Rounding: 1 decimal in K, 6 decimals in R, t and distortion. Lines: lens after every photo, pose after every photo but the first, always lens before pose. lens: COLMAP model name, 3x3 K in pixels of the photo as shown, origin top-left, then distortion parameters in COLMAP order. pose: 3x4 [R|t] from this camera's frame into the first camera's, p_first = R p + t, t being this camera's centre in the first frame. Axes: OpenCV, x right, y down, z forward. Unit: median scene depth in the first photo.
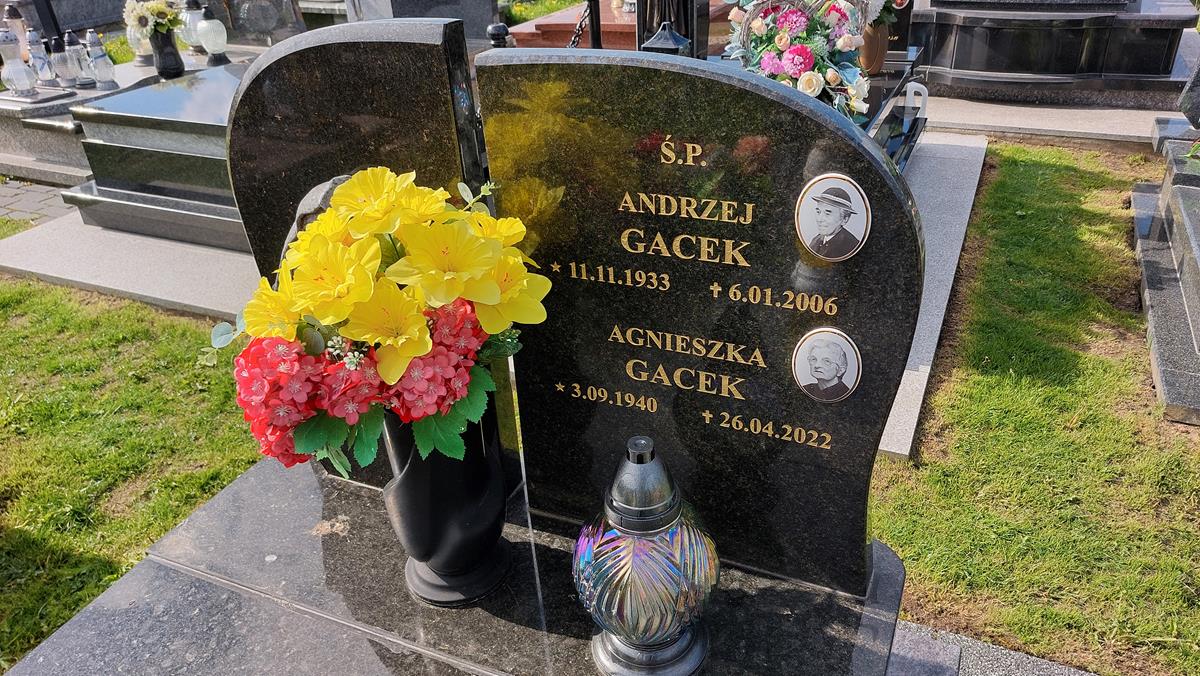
lens RADIAL K [[895.7, 0, 616.1], [0, 895.7, 334.4], [0, 0, 1]] dist [0.093599, -0.115657]
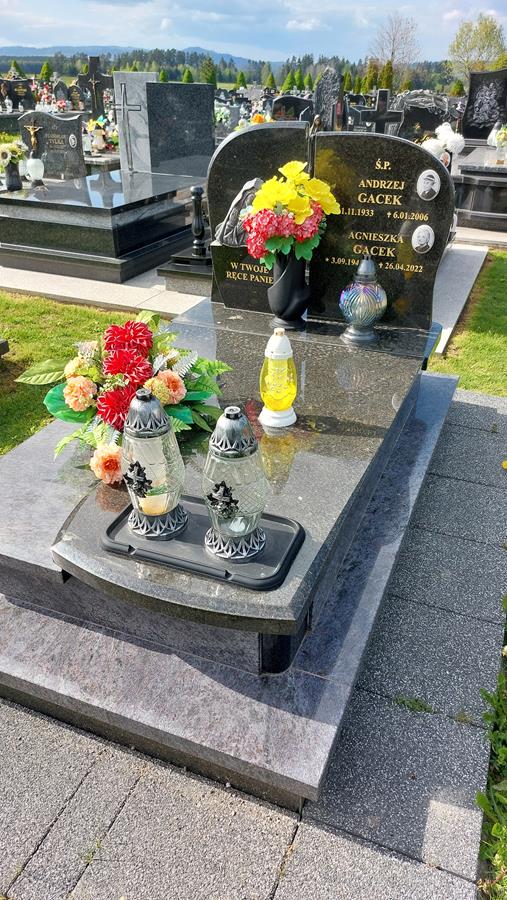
lens RADIAL K [[671.8, 0, 254.6], [0, 671.8, 462.3], [0, 0, 1]] dist [0.093599, -0.115657]
pose [[0.998014, 0.031635, 0.054477, -0.437862], [-0.033259, 0.999021, 0.029175, 0.727735], [-0.053500, -0.030929, 0.998089, -1.301358]]
